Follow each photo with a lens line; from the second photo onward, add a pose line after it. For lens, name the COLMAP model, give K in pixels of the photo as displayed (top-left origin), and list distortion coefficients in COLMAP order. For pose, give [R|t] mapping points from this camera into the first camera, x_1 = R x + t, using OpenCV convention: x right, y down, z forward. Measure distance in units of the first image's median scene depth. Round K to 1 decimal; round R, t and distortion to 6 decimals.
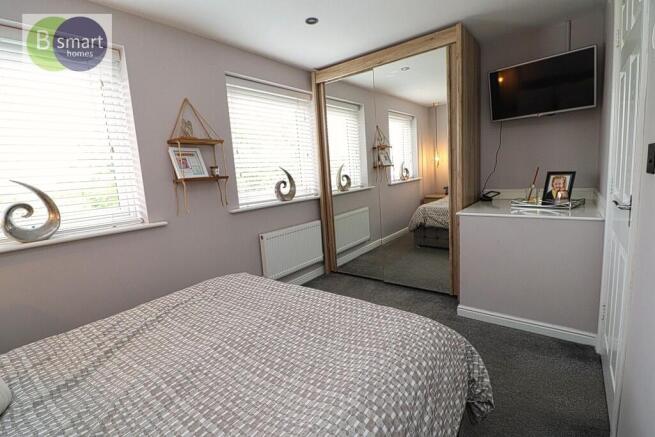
lens RADIAL K [[304.3, 0, 334.9], [0, 304.3, 215.4], [0, 0, 1]] dist [-0.012914, -0.001574]
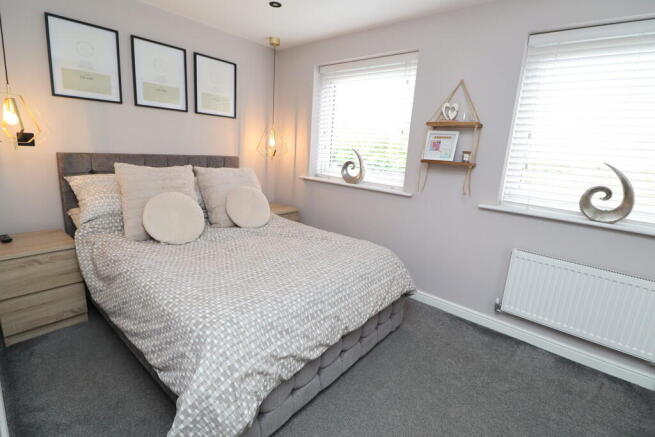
lens RADIAL K [[304.3, 0, 334.9], [0, 304.3, 215.4], [0, 0, 1]] dist [-0.012914, -0.001574]
pose [[-0.033591, 0.267192, -0.963058, 0.597637], [-0.226946, 0.936390, 0.267709, -0.146584], [0.973328, 0.227555, 0.029184, 0.680771]]
